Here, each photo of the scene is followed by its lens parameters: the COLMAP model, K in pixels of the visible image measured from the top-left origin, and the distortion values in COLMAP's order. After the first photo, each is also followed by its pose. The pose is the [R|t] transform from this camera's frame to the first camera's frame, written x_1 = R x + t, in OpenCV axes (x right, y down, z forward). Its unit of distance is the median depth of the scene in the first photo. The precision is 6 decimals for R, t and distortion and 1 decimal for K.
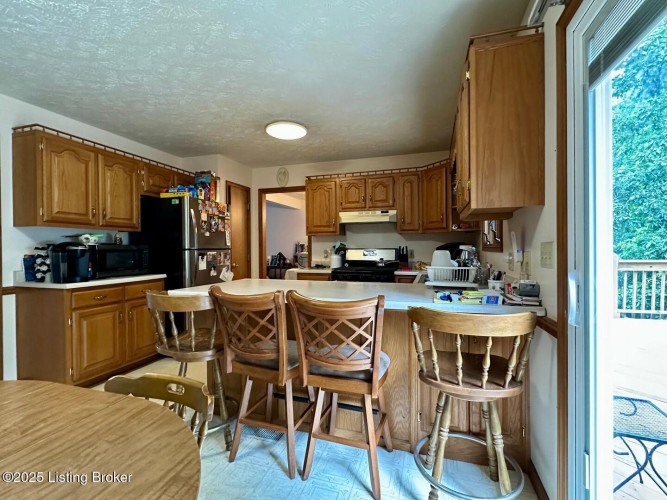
lens RADIAL K [[311.0, 0, 333.5], [0, 311.0, 250.0], [0, 0, 1]] dist [-0.000375, 0.000046]
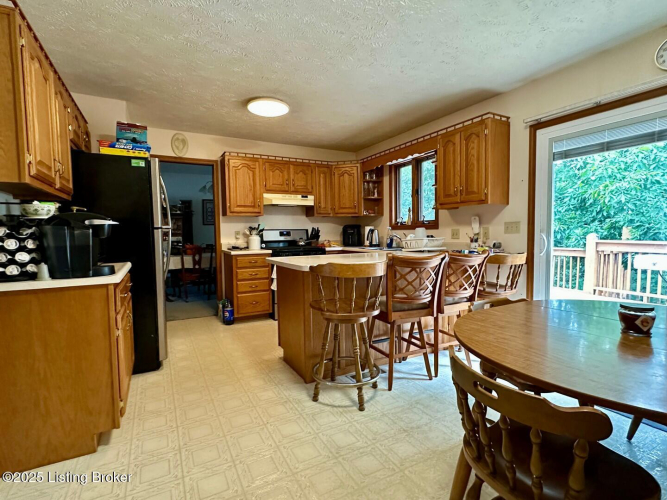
lens RADIAL K [[320.3, 0, 318.3], [0, 320.3, 250.0], [0, 0, 1]] dist [0.000979, 0.000152]
pose [[0.718521, -0.040918, 0.694300, -0.618114], [0.008156, 0.998695, 0.050417, 0.013126], [-0.695457, -0.030562, 0.717917, 0.122384]]
